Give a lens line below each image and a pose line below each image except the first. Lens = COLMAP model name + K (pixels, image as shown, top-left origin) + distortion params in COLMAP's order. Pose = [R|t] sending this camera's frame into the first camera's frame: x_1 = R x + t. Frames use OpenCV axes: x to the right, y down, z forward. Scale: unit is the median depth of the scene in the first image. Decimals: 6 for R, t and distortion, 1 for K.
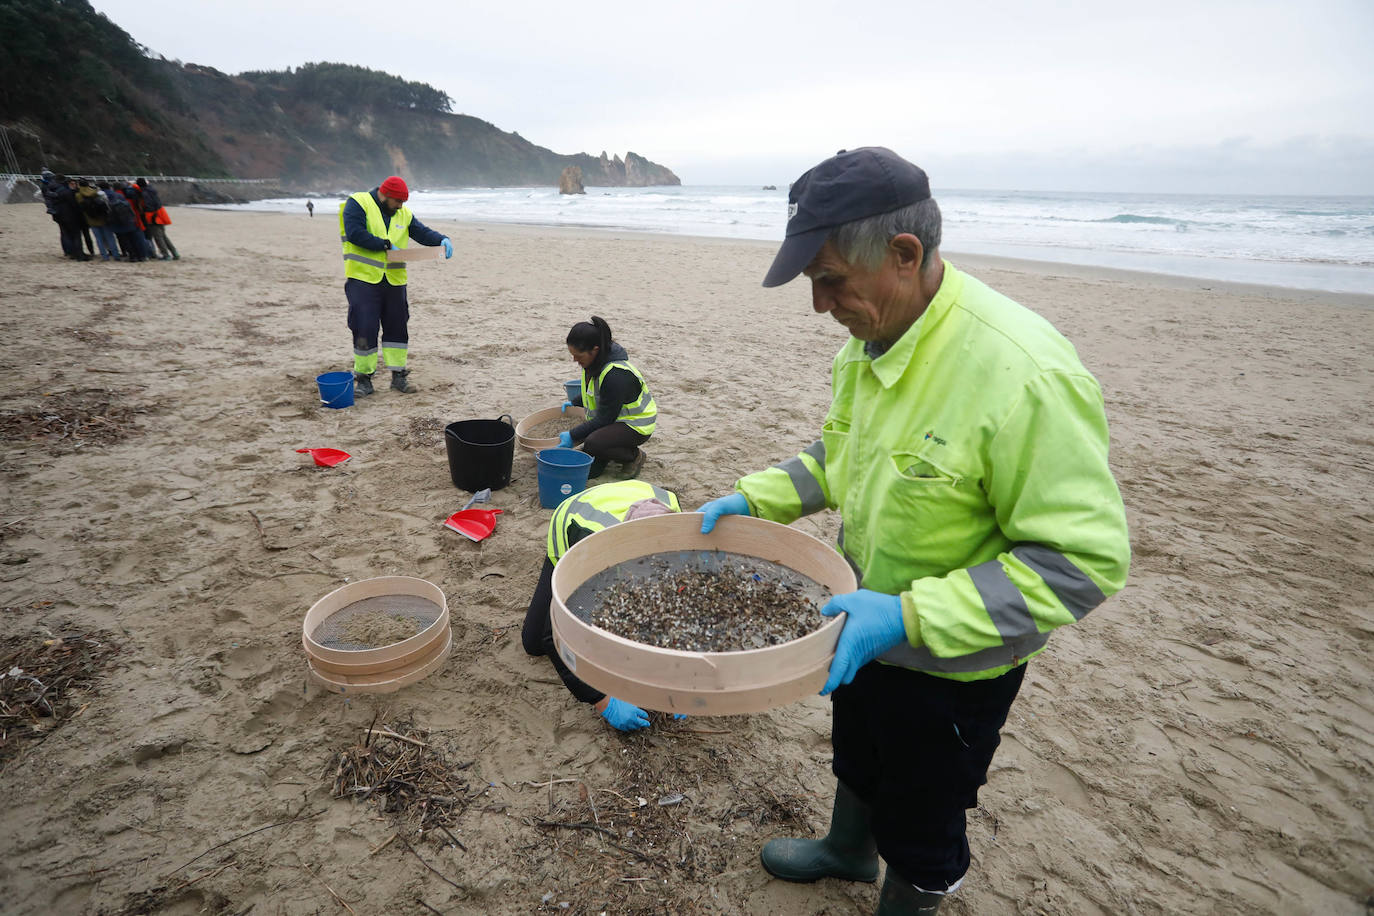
lens RADIAL K [[670.8, 0, 687.0], [0, 670.8, 458.0], [0, 0, 1]] dist [-0.067988, 0.031791]
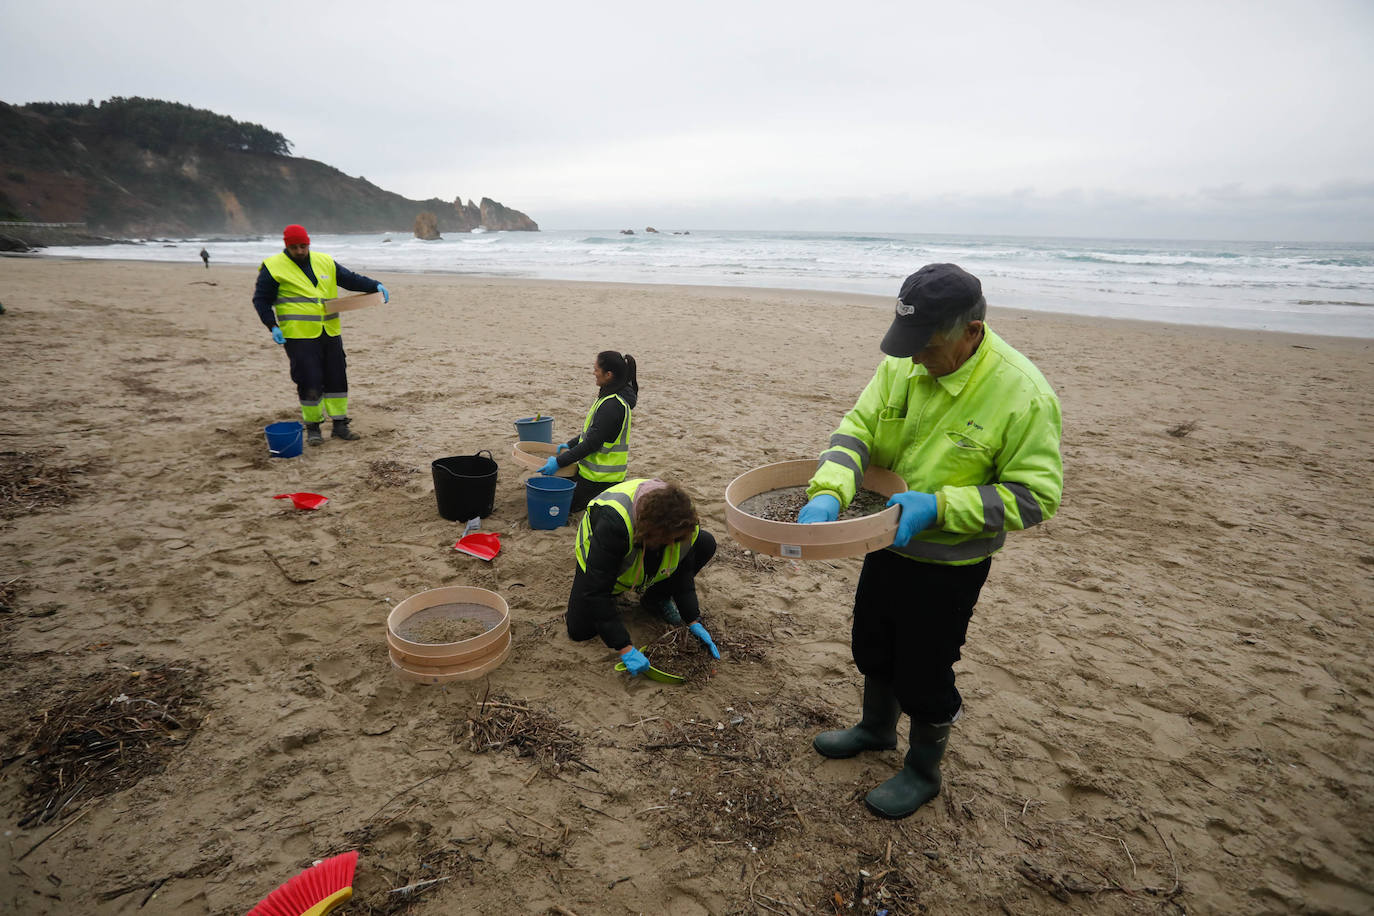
lens RADIAL K [[670.8, 0, 687.0], [0, 670.8, 458.0], [0, 0, 1]] dist [-0.067988, 0.031791]
pose [[0.979423, -0.062069, 0.192034, -0.169091], [0.073377, 0.995930, -0.052337, 0.032462], [-0.188004, 0.065351, 0.979992, -0.147760]]
